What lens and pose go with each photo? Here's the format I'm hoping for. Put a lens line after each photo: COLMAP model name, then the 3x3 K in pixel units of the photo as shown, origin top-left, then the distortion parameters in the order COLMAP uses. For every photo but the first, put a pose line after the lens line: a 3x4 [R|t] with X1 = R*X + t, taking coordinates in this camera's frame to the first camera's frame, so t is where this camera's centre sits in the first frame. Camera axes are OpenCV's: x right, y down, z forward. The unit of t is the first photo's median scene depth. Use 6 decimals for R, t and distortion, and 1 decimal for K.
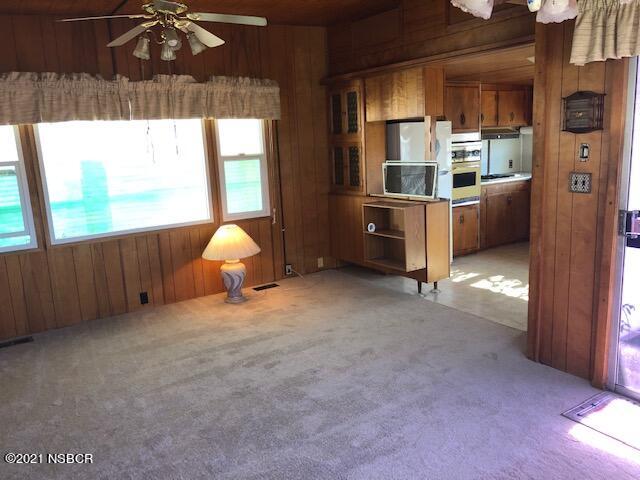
lens RADIAL K [[512.5, 0, 320.0], [0, 512.5, 240.0], [0, 0, 1]] dist [0.008553, 0.005055]
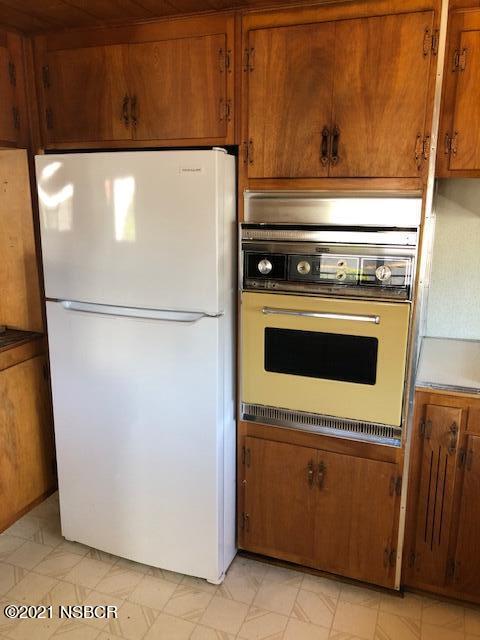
lens RADIAL K [[524.5, 0, 240.0], [0, 524.5, 320.0], [0, 0, 1]] dist [0.013177, -0.012523]
pose [[0.581449, 0.242864, -0.776488, 0.448066], [-0.192286, 0.968389, 0.158898, -0.162845], [0.790534, 0.056917, 0.609768, 0.721770]]
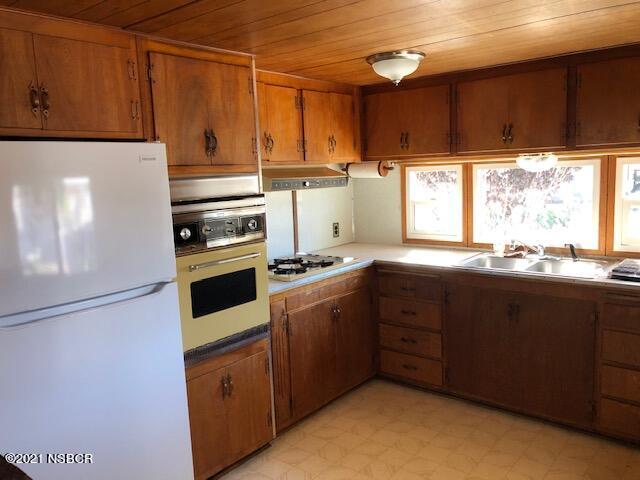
lens RADIAL K [[524.5, 0, 320.0], [0, 524.5, 240.0], [0, 0, 1]] dist [0.013177, -0.012523]
pose [[0.952657, -0.026809, 0.302863, 0.212414], [0.048885, 0.996651, -0.065546, -0.117730], [-0.300092, 0.077249, 0.950777, 0.542319]]
